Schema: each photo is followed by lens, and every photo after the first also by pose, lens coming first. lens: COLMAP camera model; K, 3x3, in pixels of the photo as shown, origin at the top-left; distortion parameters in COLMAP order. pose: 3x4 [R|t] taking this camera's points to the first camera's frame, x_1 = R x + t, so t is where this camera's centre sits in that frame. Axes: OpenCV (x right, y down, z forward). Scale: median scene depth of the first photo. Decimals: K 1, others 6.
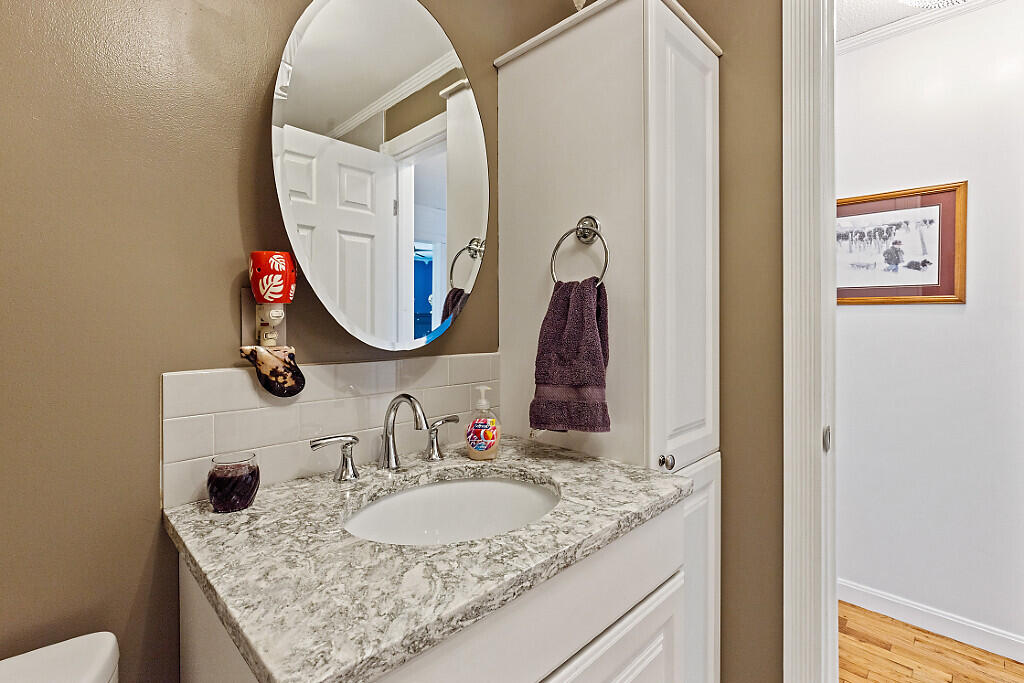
lens RADIAL K [[471.4, 0, 512.8], [0, 471.4, 321.4], [0, 0, 1]] dist [0.000640, -0.000516]
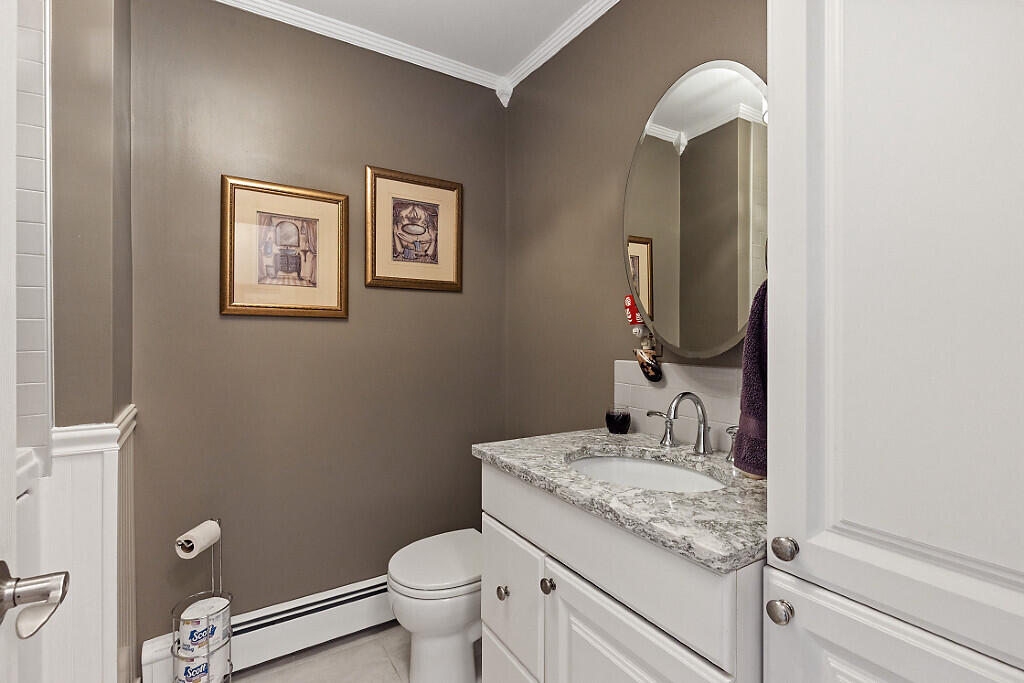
lens RADIAL K [[471.4, 0, 511.5], [0, 471.4, 338.1], [0, 0, 1]] dist [0.000640, -0.000516]
pose [[-0.215693, 0.004992, -0.976449, 1.400799], [-0.007579, 0.999948, 0.006786, 0.003132], [0.976432, 0.008865, -0.215644, 1.017627]]
